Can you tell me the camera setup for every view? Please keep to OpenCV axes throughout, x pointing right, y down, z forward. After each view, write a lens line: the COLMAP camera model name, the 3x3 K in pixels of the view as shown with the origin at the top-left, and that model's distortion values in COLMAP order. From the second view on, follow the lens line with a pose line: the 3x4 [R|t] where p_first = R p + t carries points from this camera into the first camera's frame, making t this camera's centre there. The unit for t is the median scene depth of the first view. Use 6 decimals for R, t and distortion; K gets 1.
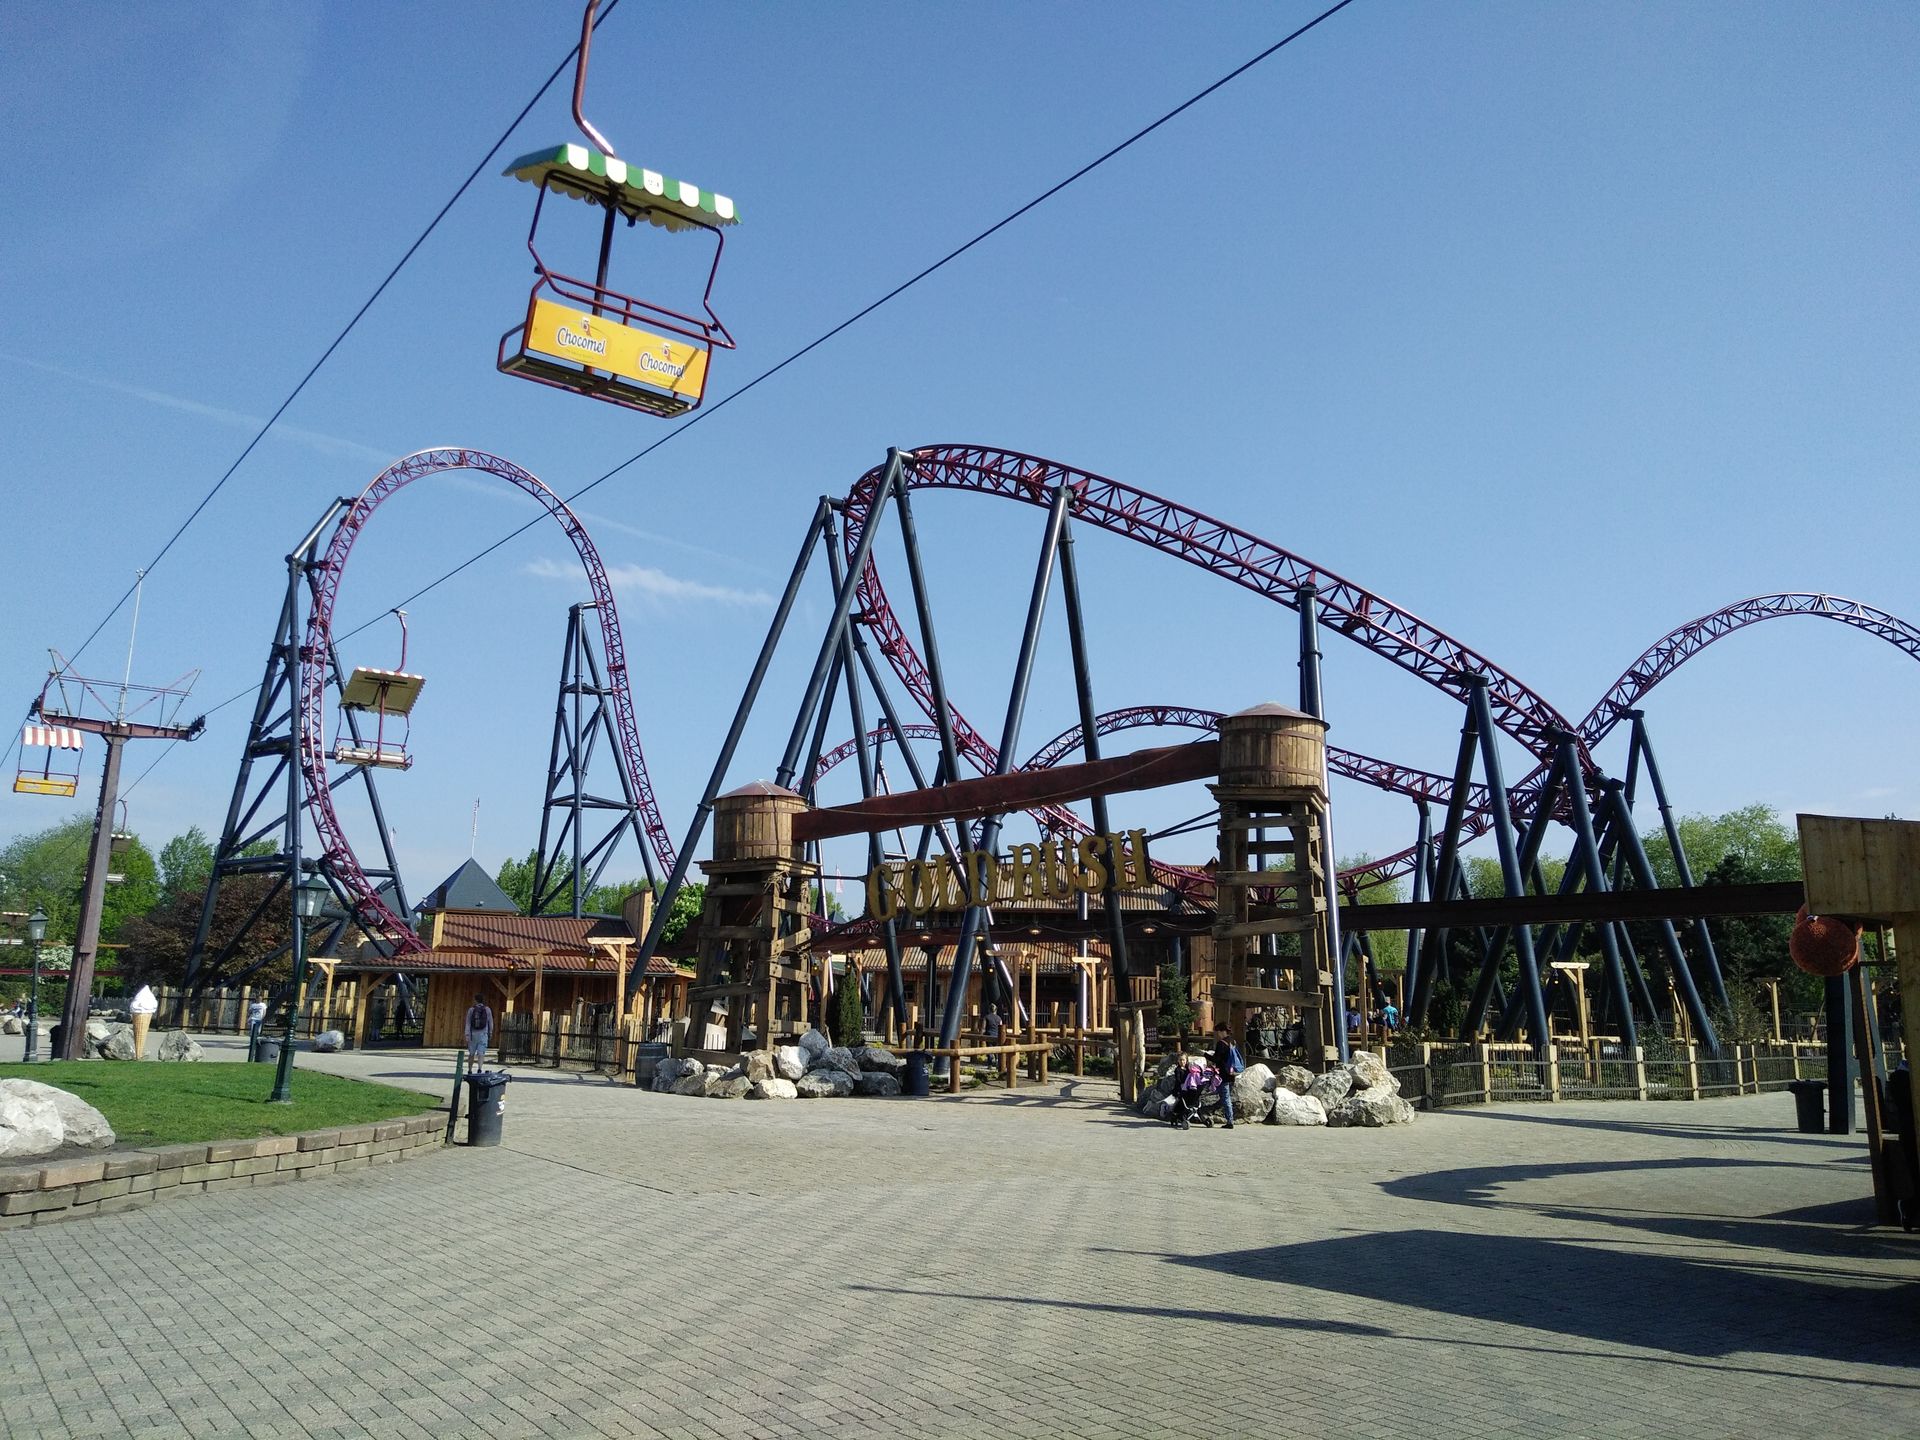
lens RADIAL K [[1608.4, 0, 960.0], [0, 1608.4, 720.0], [0, 0, 1]] dist [0.079903, -0.000422]
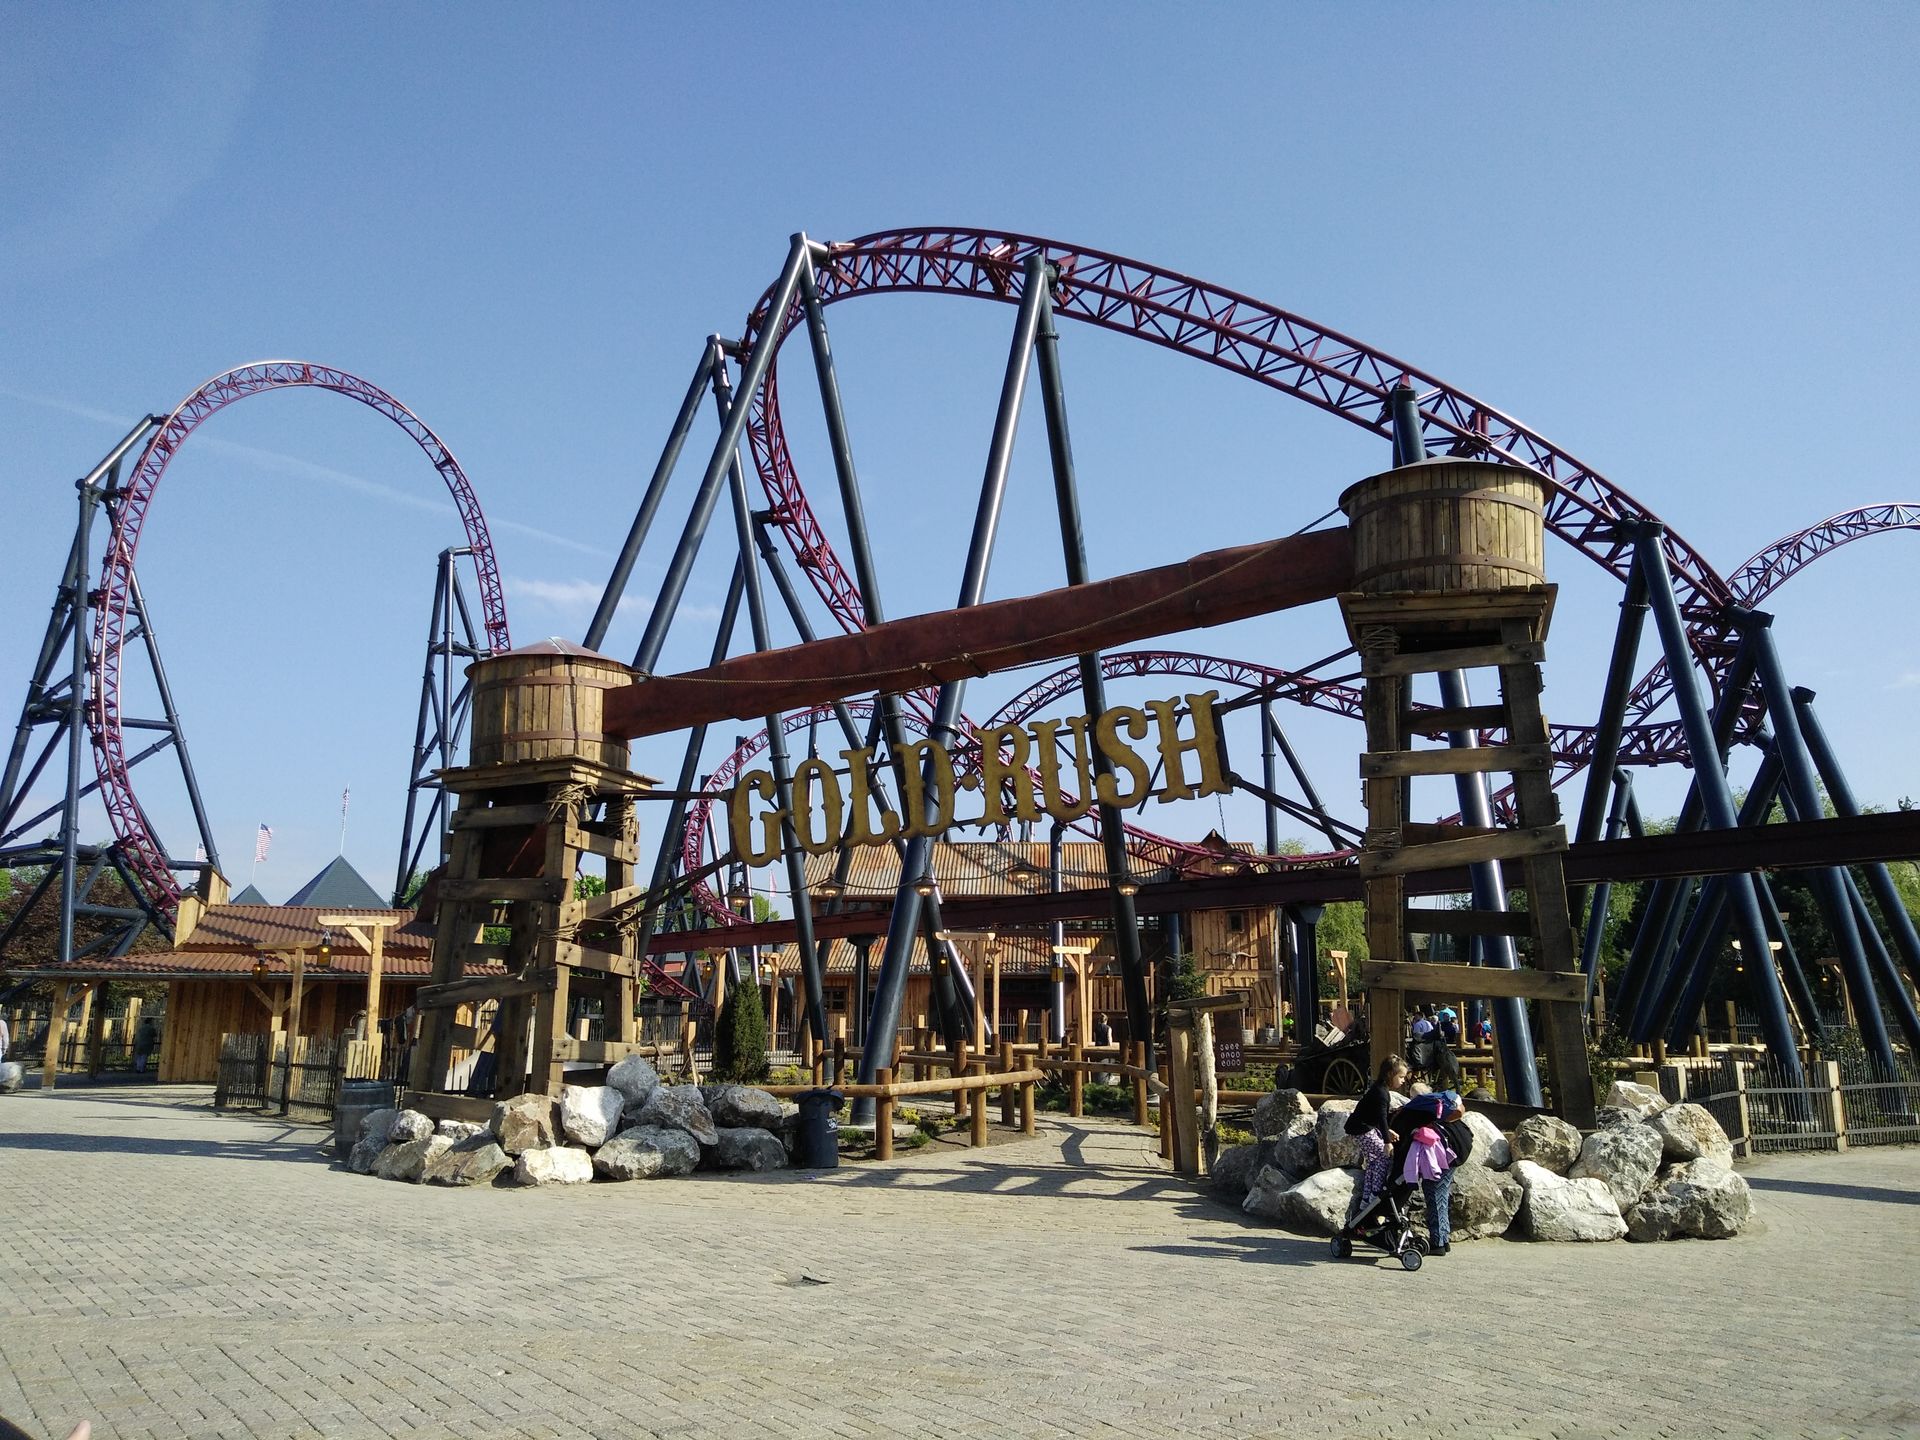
lens RADIAL K [[1660.2, 0, 960.0], [0, 1660.2, 720.0], [0, 0, 1]] dist [0.059001, 0.005347]
pose [[0.999438, -0.008234, 0.032493, 0.004517], [0.008316, 0.999963, -0.002369, 0.054322], [-0.032473, 0.002638, 0.999469, 0.292579]]
